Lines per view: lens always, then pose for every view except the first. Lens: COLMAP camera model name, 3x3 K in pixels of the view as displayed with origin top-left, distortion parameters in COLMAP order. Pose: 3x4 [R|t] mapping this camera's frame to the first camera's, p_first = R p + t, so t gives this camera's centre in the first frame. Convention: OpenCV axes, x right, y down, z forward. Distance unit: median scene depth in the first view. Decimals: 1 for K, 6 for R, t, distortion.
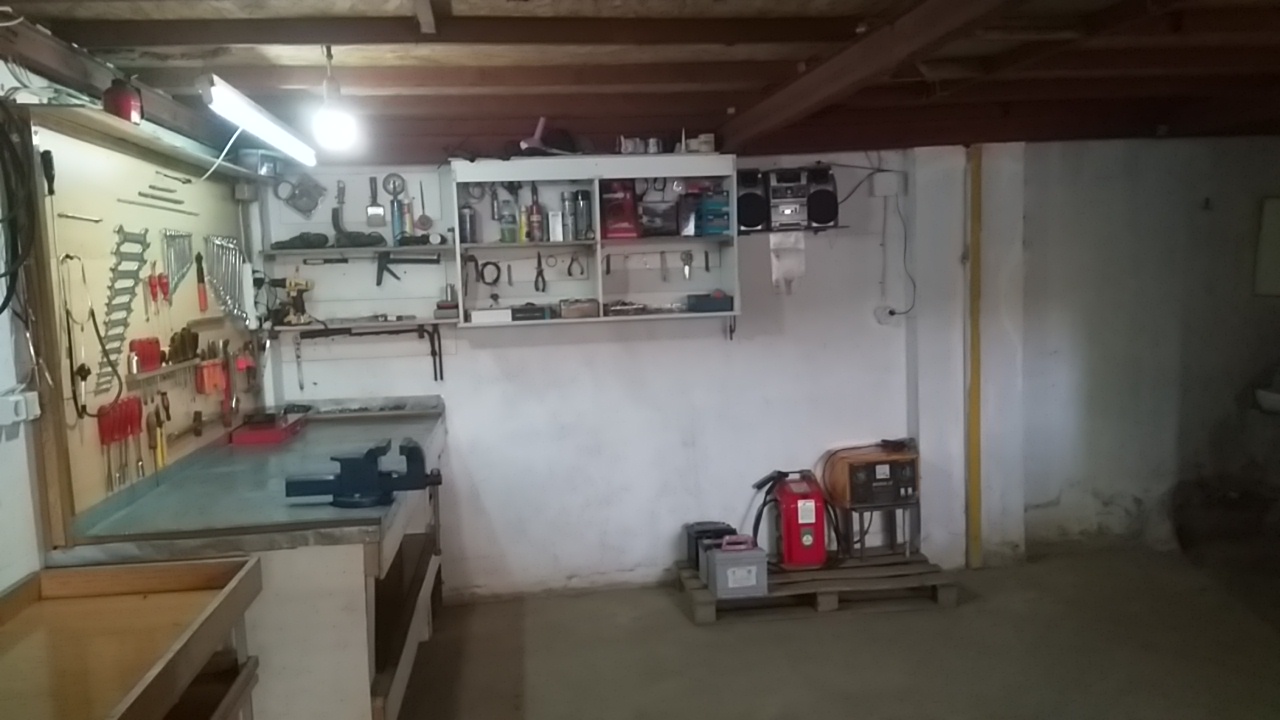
lens RADIAL K [[973.9, 0, 641.0], [0, 973.9, 369.3], [0, 0, 1]] dist [0.079701, -0.091964]
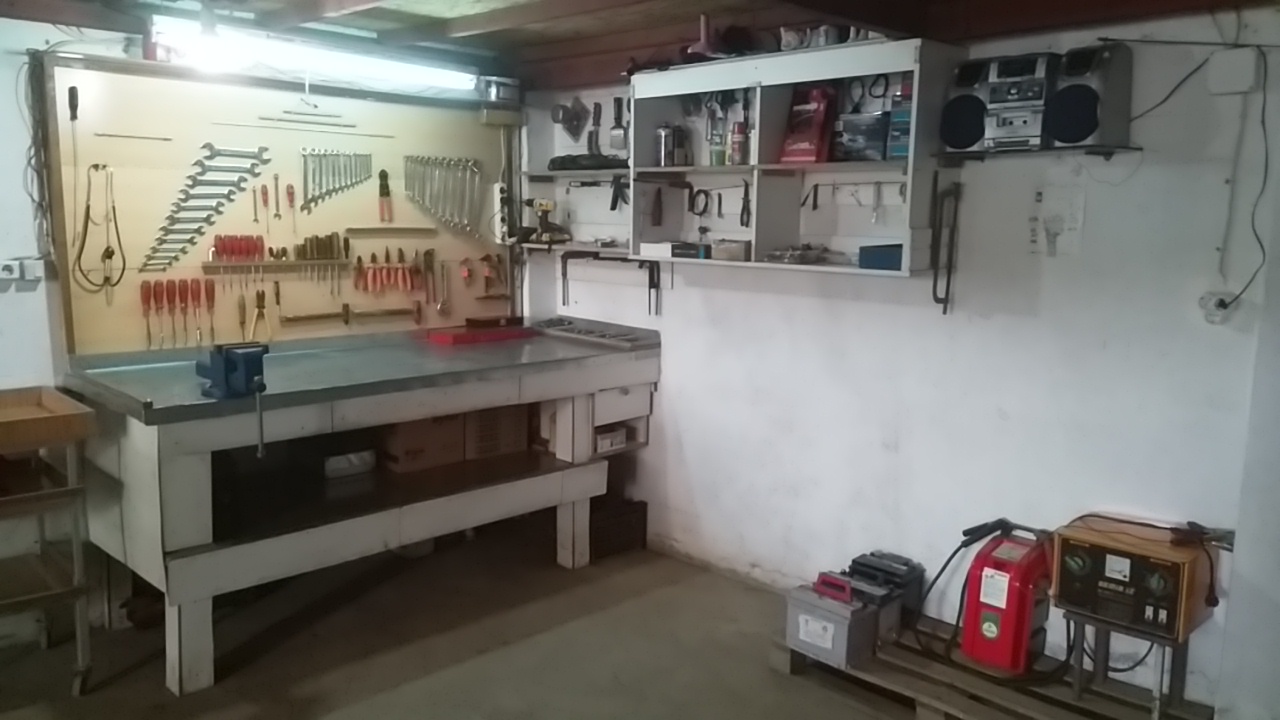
lens RADIAL K [[973.9, 0, 634.9], [0, 973.9, 368.1], [0, 0, 1]] dist [0.079701, -0.091964]
pose [[0.603722, 0.174696, -0.777818, 0.530019], [-0.120824, 0.984474, 0.127330, -0.056427], [0.787986, 0.017107, 0.615456, 0.414906]]
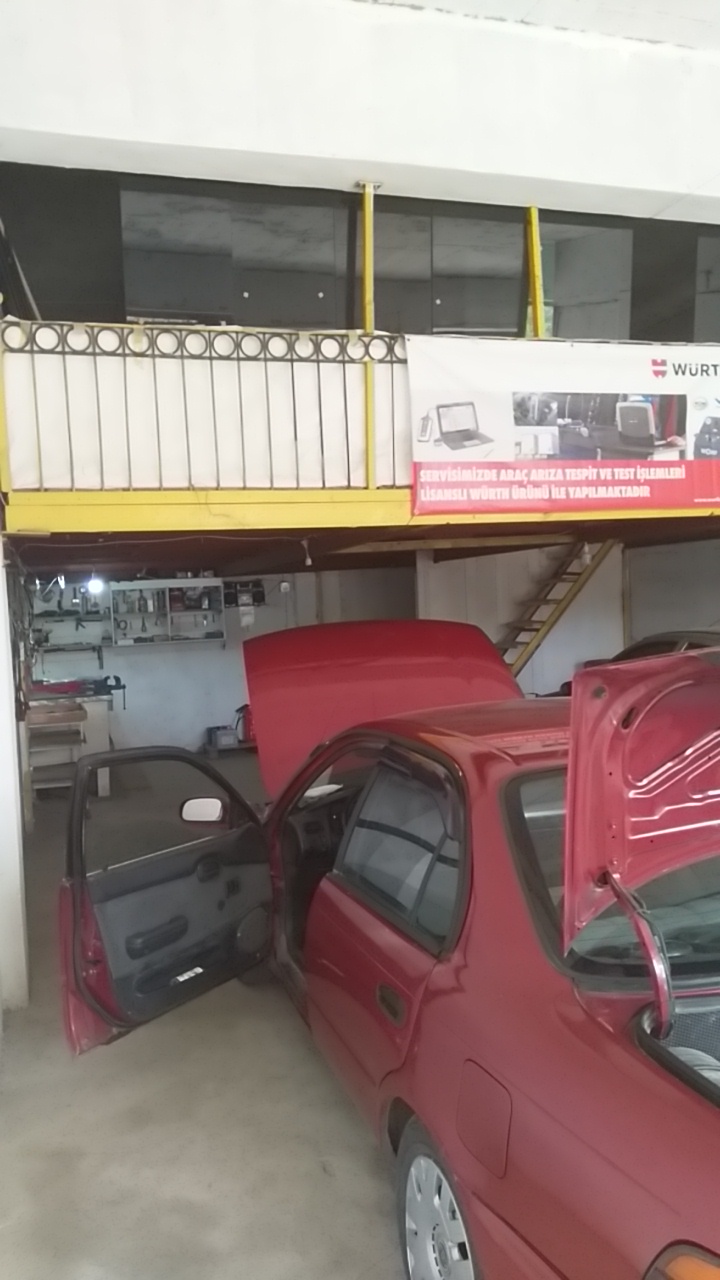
lens RADIAL K [[973.9, 0, 367.4], [0, 973.9, 646.3], [0, 0, 1]] dist [0.079701, -0.091964]
pose [[0.983883, -0.019864, 0.177705, 0.011881], [0.031028, 0.997700, -0.060268, 0.123514], [-0.176099, 0.064810, 0.982237, -1.530618]]
